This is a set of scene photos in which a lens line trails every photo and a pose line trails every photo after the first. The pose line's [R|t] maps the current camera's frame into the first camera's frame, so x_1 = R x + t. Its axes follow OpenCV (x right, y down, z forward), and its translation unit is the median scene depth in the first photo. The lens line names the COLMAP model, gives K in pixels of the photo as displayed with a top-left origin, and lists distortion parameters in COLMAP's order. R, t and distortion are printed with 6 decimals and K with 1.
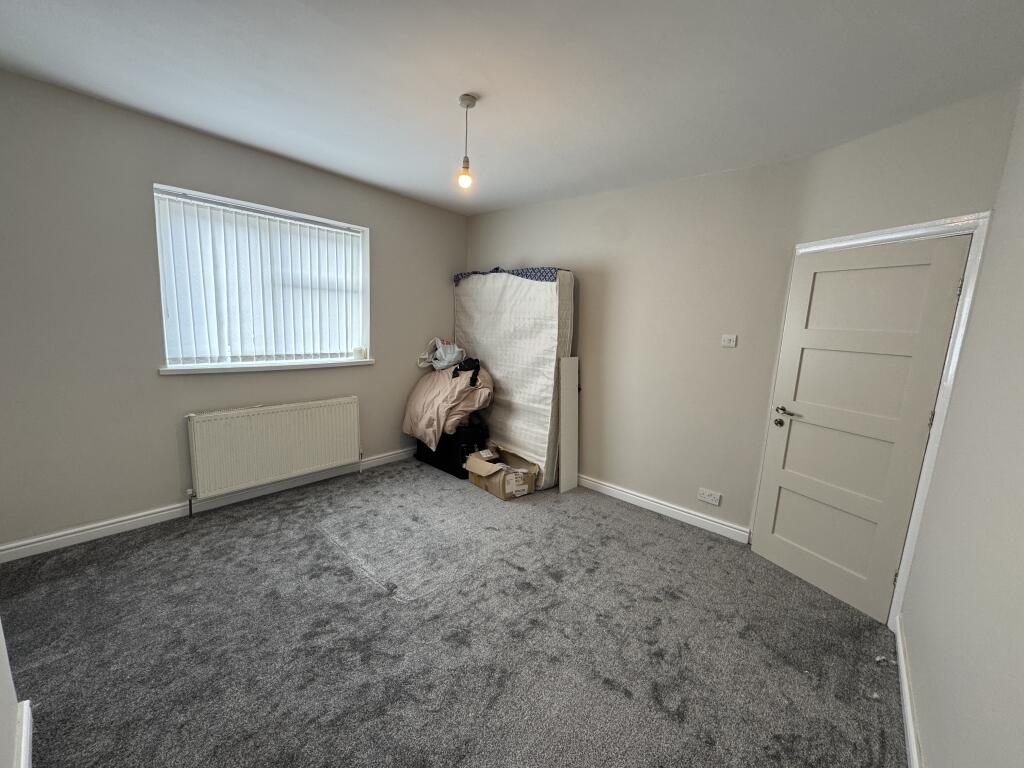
lens RADIAL K [[408.2, 0, 513.0], [0, 408.2, 385.0], [0, 0, 1]] dist [-0.002517, 0.000424]
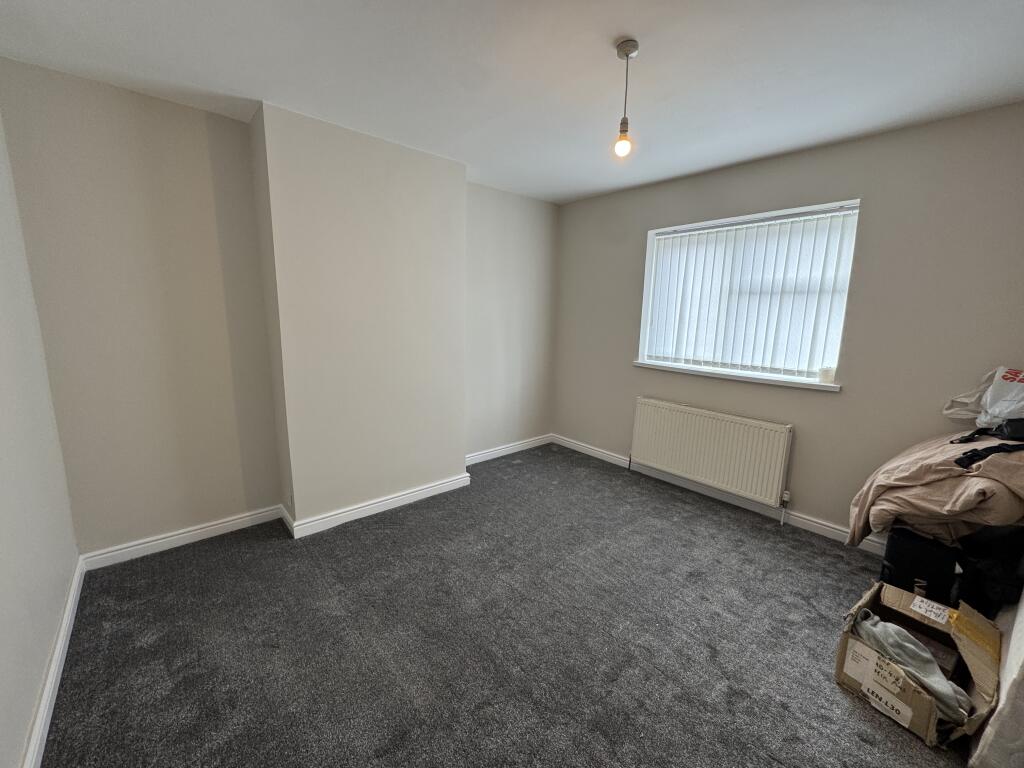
lens RADIAL K [[408.2, 0, 510.9], [0, 408.2, 385.1], [0, 0, 1]] dist [-0.002517, 0.000424]
pose [[-0.139159, 0.119168, -0.983074, 0.494411], [-0.189512, 0.971180, 0.144553, -0.066590], [0.971967, 0.206420, -0.112565, 0.613610]]
